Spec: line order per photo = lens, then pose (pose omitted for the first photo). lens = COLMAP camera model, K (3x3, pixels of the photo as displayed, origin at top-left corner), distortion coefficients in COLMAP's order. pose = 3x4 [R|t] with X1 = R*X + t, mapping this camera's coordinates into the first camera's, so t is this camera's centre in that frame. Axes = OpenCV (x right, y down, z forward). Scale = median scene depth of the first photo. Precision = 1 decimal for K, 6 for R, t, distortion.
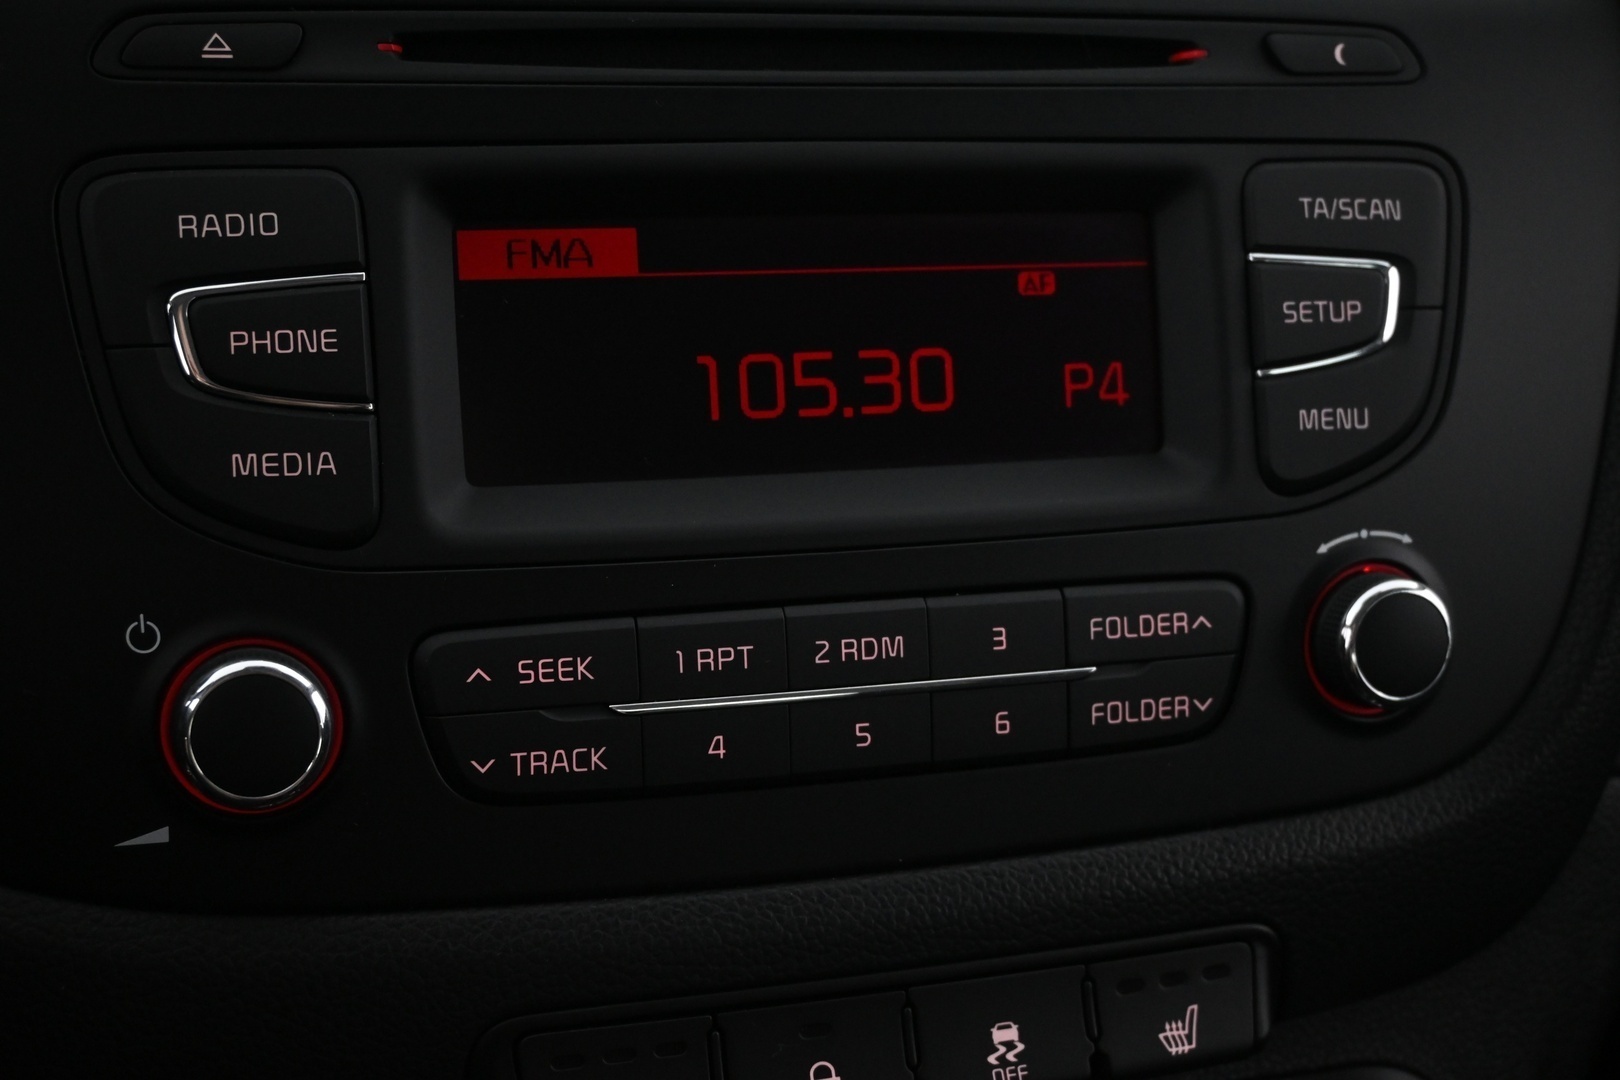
lens RADIAL K [[2059.5, 0, 810.8], [0, 2059.5, 541.6], [0, 0, 1]] dist [-0.024606, 0.000000]
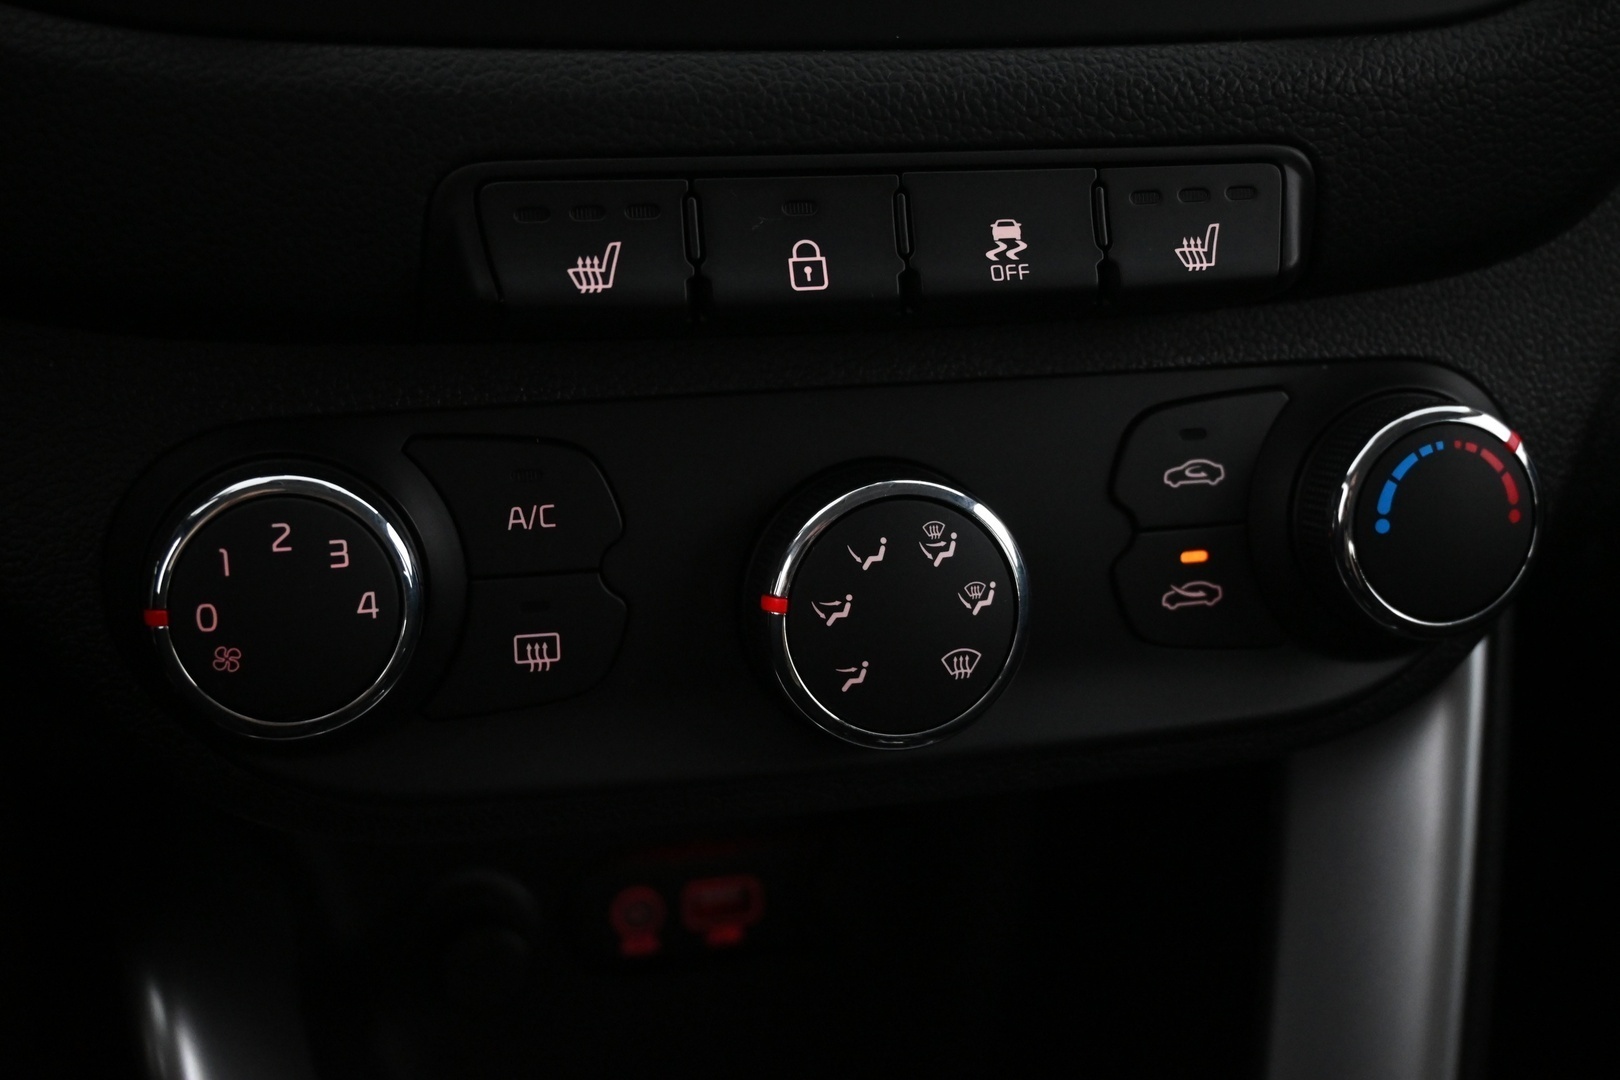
lens RADIAL K [[2059.5, 0, 810.2], [0, 2059.5, 540.3], [0, 0, 1]] dist [-0.024606, 0.000000]
pose [[0.997584, 0.024620, -0.064959, 0.068272], [-0.018391, 0.995326, 0.094803, 0.285846], [0.066989, -0.093380, 0.993374, 0.051929]]
